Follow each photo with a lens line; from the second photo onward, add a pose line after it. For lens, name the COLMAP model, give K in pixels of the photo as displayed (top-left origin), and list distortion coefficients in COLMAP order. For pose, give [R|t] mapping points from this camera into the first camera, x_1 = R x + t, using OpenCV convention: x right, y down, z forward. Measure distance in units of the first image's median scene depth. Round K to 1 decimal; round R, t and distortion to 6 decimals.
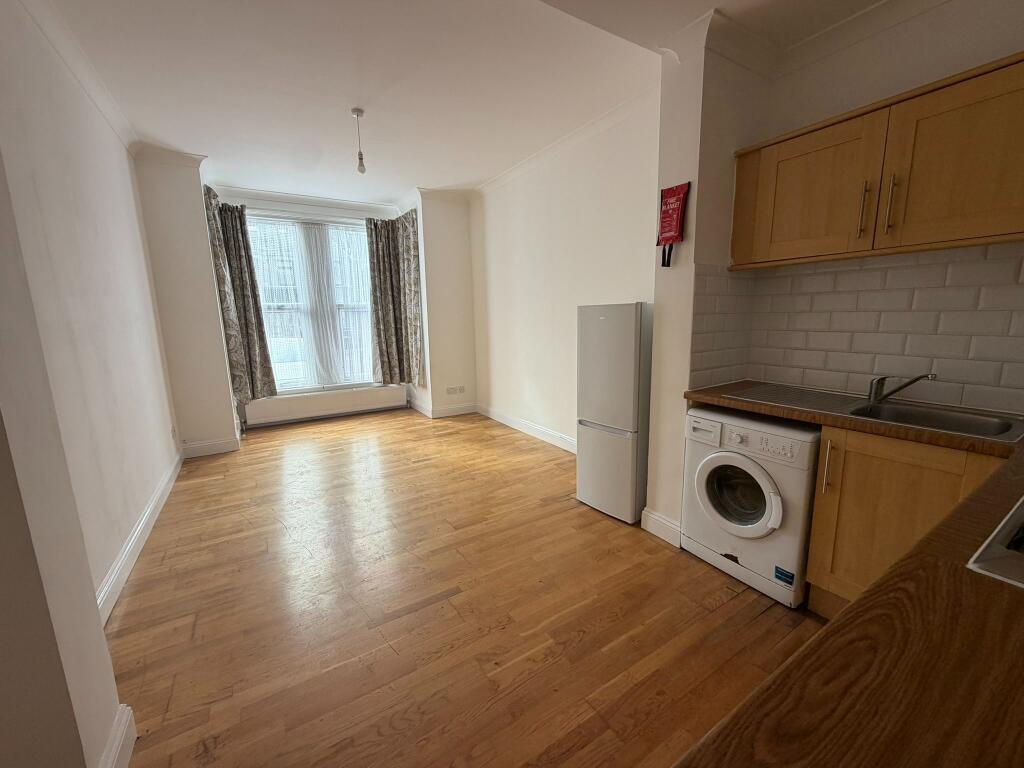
lens RADIAL K [[409.0, 0, 512.0], [0, 409.0, 384.0], [0, 0, 1]] dist [0.001941, 0.000019]
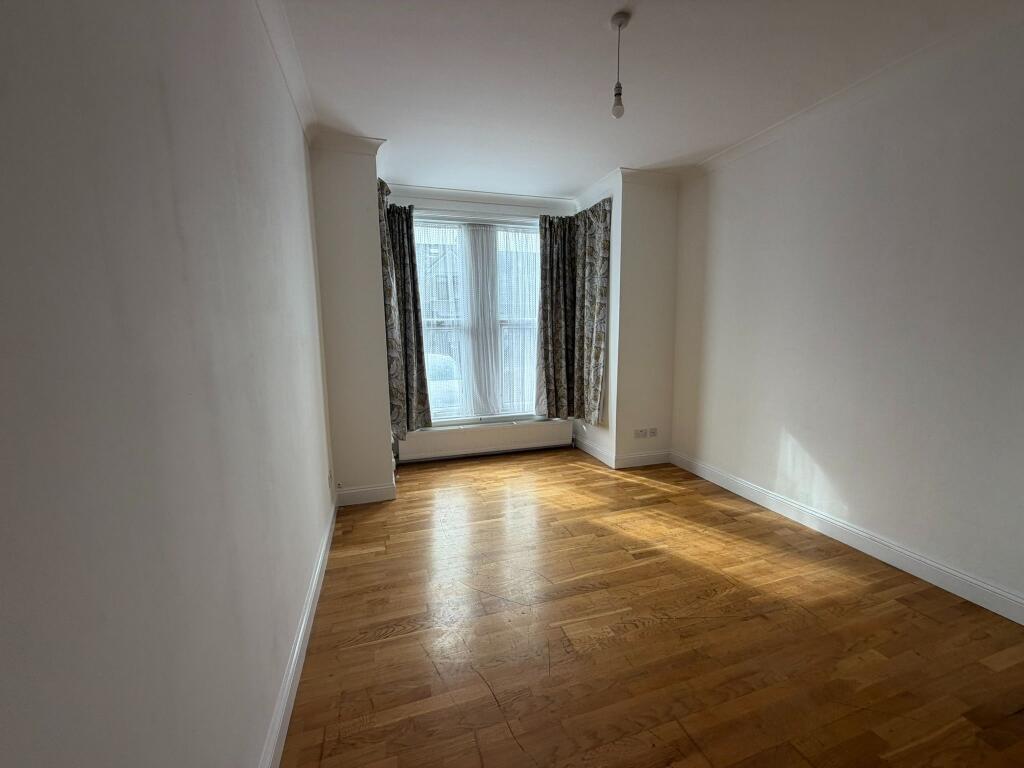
lens RADIAL K [[409.0, 0, 512.0], [0, 409.0, 384.0], [0, 0, 1]] dist [0.001941, 0.000019]
pose [[0.969031, 0.039880, -0.243698, -0.213988], [-0.047463, 0.998552, -0.025318, -0.048711], [0.242335, 0.036100, 0.969521, 0.219403]]
